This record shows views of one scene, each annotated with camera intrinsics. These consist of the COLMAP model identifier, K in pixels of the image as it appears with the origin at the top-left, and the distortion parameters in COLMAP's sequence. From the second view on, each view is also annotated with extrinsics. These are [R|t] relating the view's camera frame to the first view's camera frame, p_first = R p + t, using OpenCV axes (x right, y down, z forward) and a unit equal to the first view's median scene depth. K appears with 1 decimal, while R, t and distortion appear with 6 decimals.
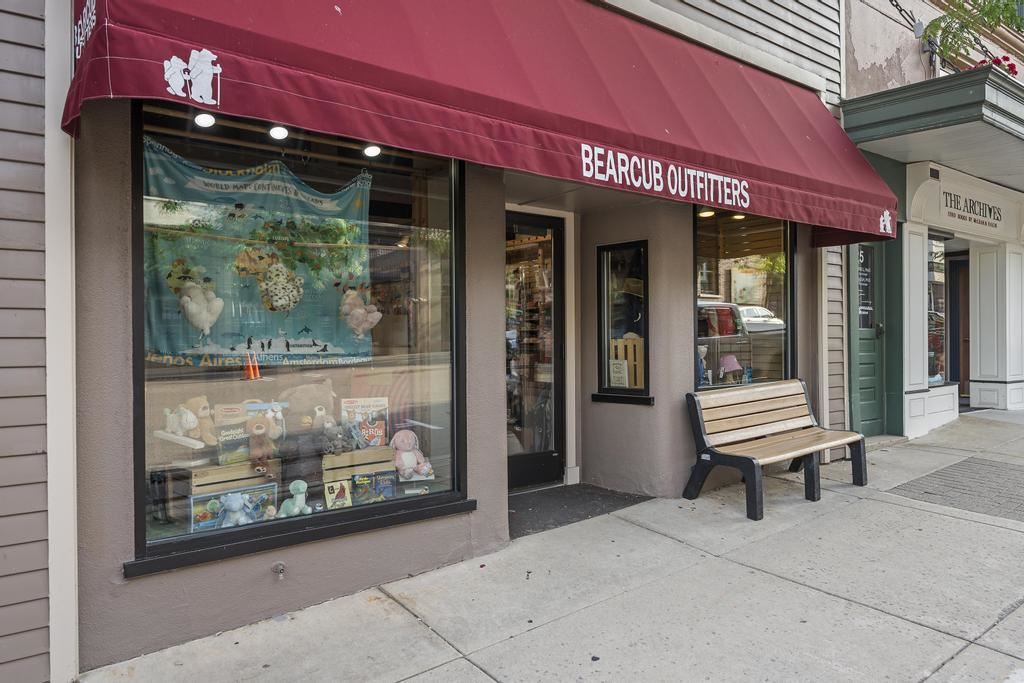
lens RADIAL K [[666.6, 0, 515.9], [0, 666.6, 340.0], [0, 0, 1]] dist [0.000569, 0.002581]
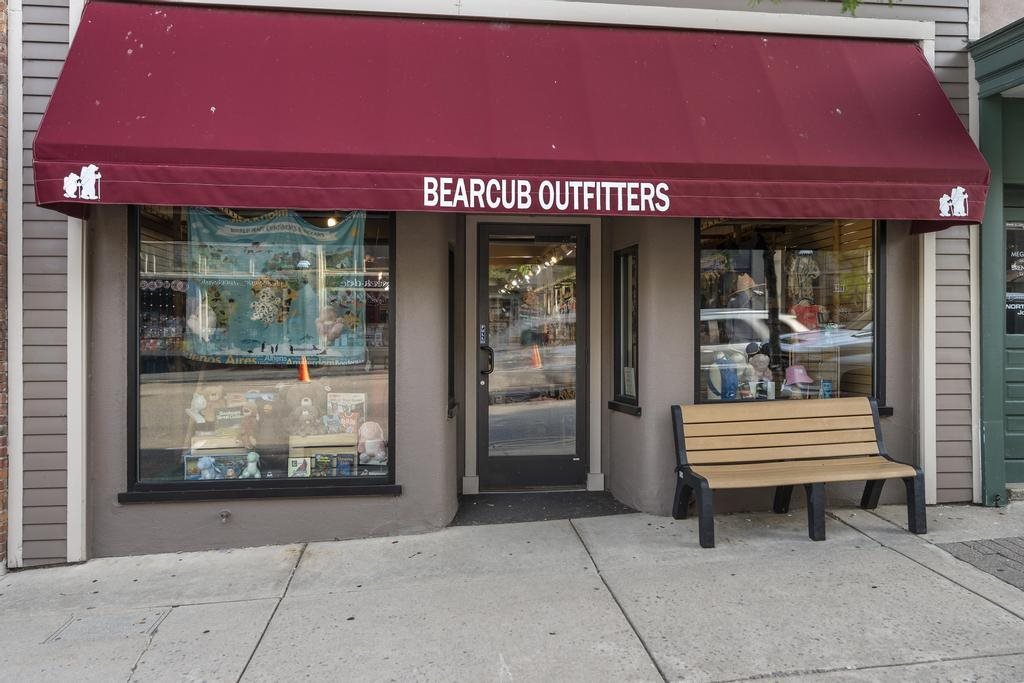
lens RADIAL K [[706.5, 0, 507.3], [0, 706.5, 331.3], [0, 0, 1]] dist [0.000260, -0.000907]
pose [[0.868437, 0.005302, -0.495771, 0.734265], [-0.006976, 0.999975, -0.001525, -0.028672], [0.495751, 0.004782, 0.868452, 0.025453]]
